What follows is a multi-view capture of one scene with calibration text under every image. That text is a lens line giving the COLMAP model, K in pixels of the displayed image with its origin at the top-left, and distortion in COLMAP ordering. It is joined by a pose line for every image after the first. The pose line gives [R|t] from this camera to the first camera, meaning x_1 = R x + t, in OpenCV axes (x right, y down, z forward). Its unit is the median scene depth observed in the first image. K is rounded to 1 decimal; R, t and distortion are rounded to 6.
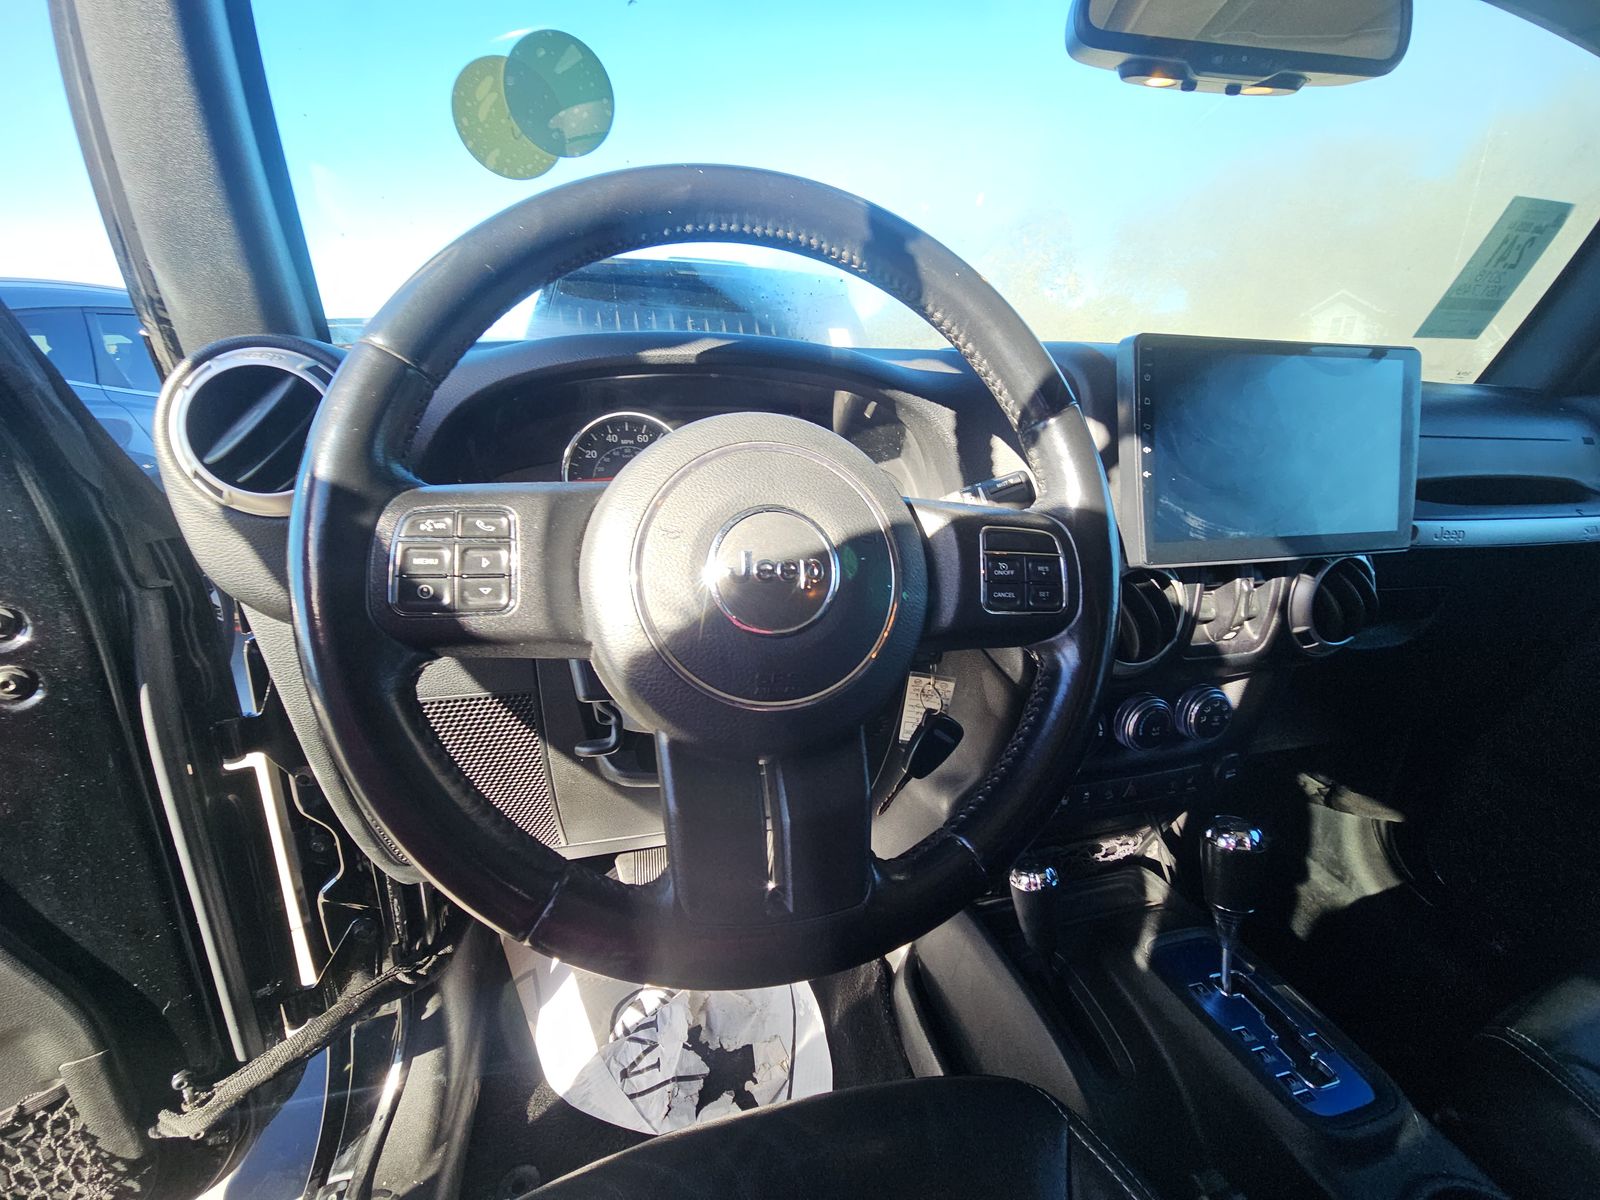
lens RADIAL K [[646.7, 0, 772.1], [0, 646.7, 577.6], [0, 0, 1]] dist [-0.001719, -0.007834]
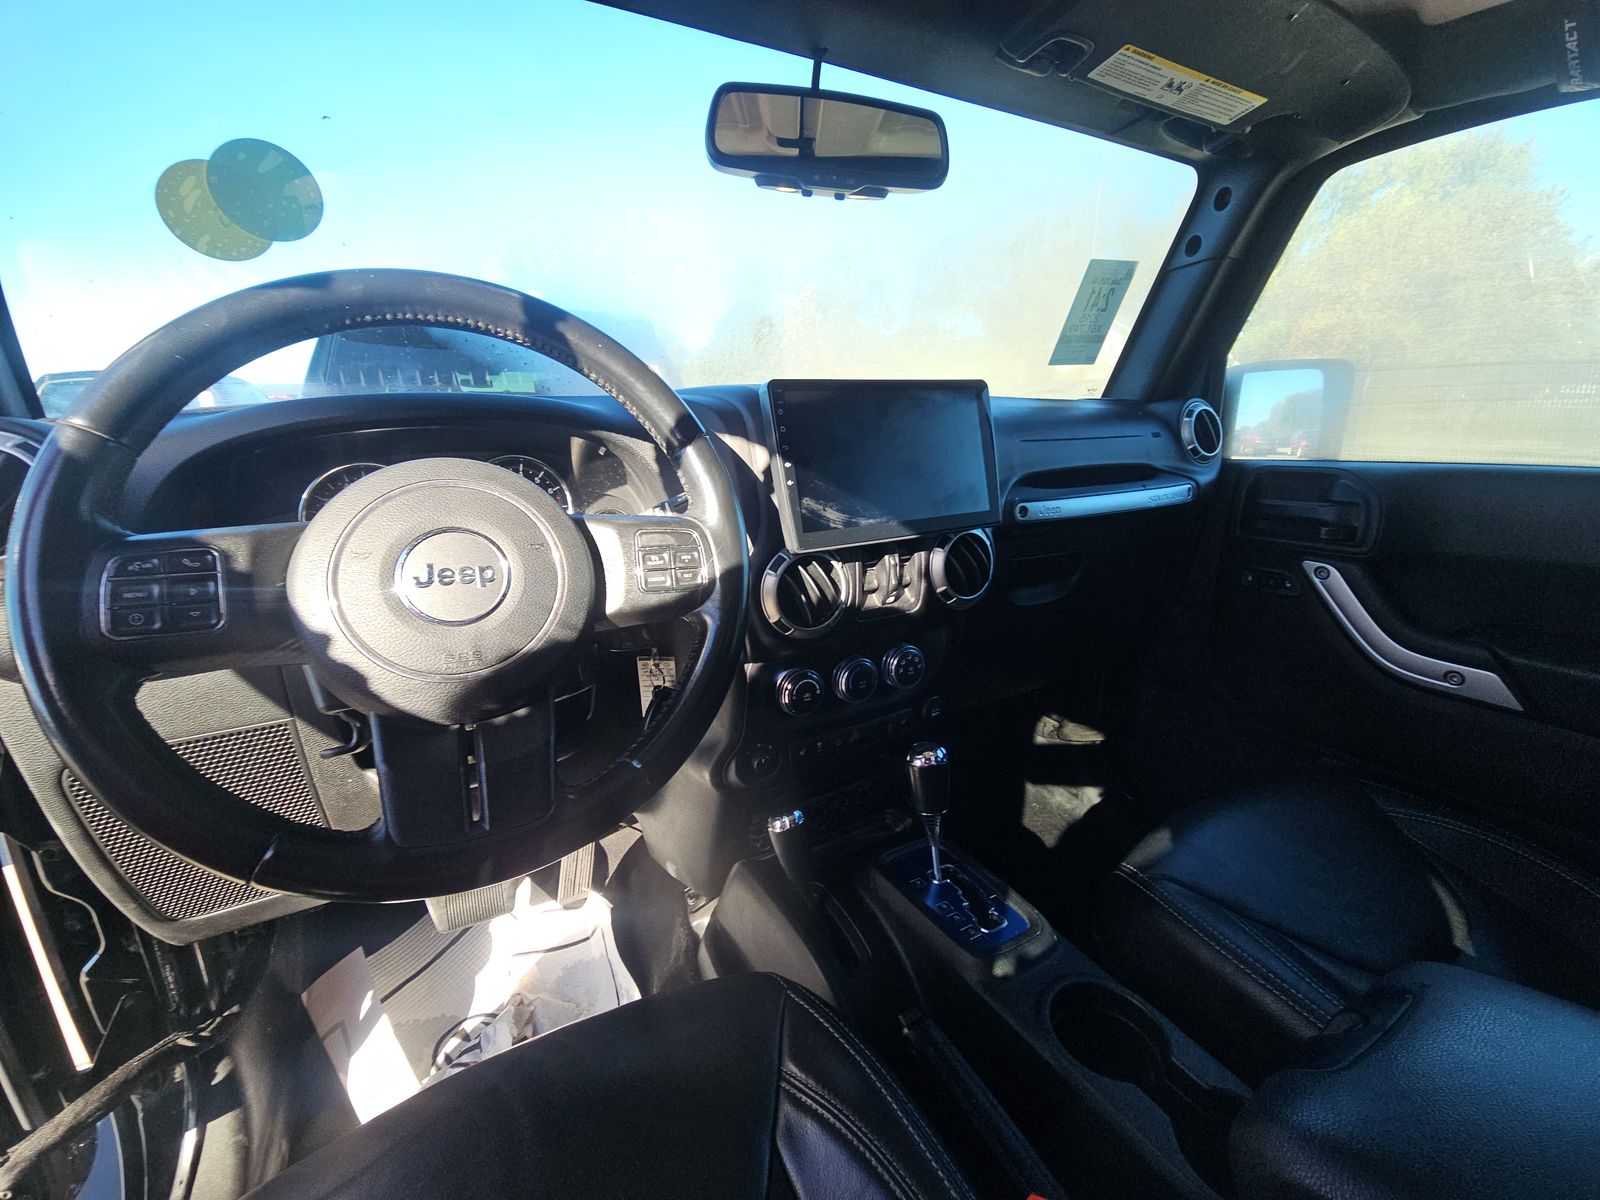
lens RADIAL K [[646.7, 0, 772.1], [0, 646.7, 577.6], [0, 0, 1]] dist [-0.001719, -0.007834]
pose [[0.967060, -0.104943, 0.231911, 0.178934], [0.115413, 0.992802, -0.032011, 0.060148], [-0.226882, 0.057722, 0.972210, -0.233971]]
